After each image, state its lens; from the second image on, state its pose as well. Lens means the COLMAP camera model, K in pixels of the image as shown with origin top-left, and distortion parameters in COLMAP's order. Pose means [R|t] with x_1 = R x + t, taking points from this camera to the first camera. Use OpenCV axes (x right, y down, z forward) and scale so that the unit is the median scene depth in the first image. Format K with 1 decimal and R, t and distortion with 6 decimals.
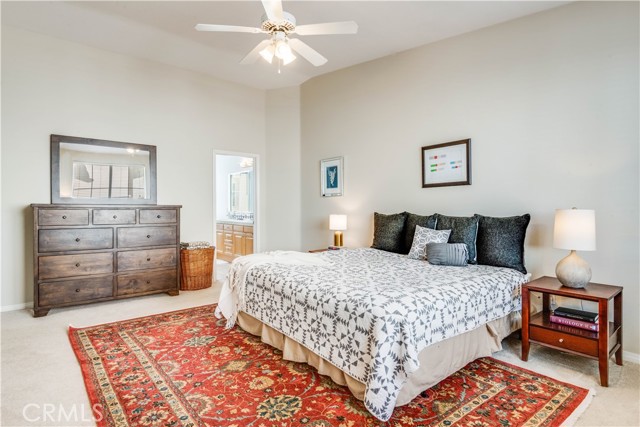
lens RADIAL K [[333.9, 0, 315.1], [0, 333.9, 207.2], [0, 0, 1]] dist [0.017492, 0.000014]
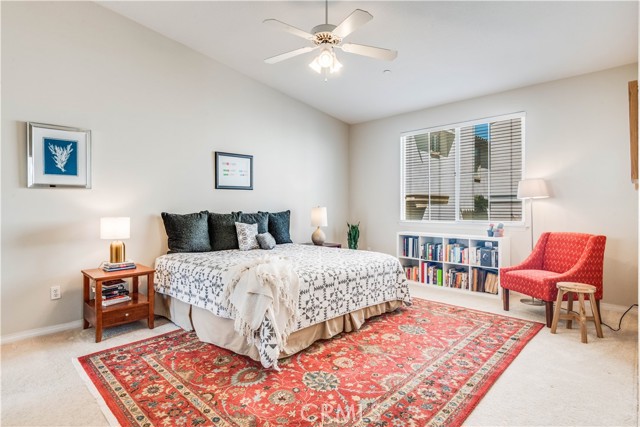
lens RADIAL K [[333.9, 0, 315.1], [0, 333.9, 207.2], [0, 0, 1]] dist [0.017492, 0.000014]
pose [[-0.114788, -0.000226, 0.993390, -0.897490], [0.002788, 0.999996, 0.000550, 0.002771], [-0.993386, 0.002833, -0.114787, 0.896903]]
